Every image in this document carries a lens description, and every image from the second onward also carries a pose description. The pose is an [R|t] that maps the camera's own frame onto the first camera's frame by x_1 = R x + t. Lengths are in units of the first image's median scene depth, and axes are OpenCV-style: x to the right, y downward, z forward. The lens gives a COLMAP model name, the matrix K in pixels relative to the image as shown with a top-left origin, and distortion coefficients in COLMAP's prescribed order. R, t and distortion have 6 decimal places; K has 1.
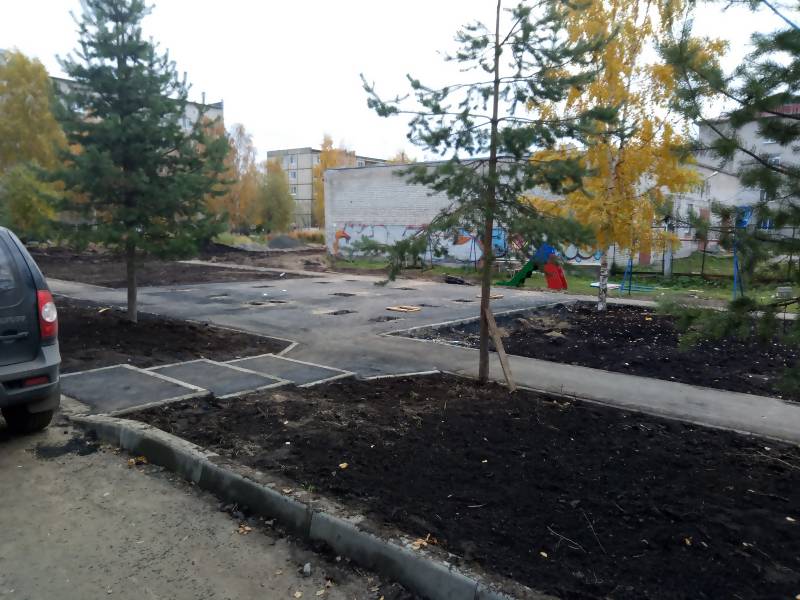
lens RADIAL K [[595.3, 0, 398.2], [0, 595.3, 296.7], [0, 0, 1]] dist [0.039756, -0.048326]
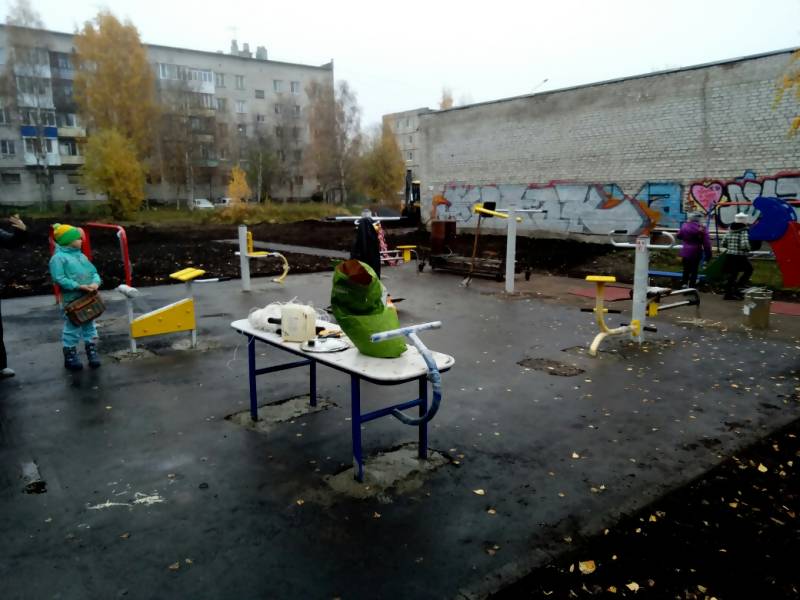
lens RADIAL K [[612.0, 0, 391.3], [0, 612.0, 300.3], [0, 0, 1]] dist [0.010454, 0.001840]
pose [[0.975143, 0.011222, -0.221292, 0.012005], [-0.000587, 0.998844, 0.048065, -0.010140], [0.221575, -0.046741, 0.974022, 0.154127]]
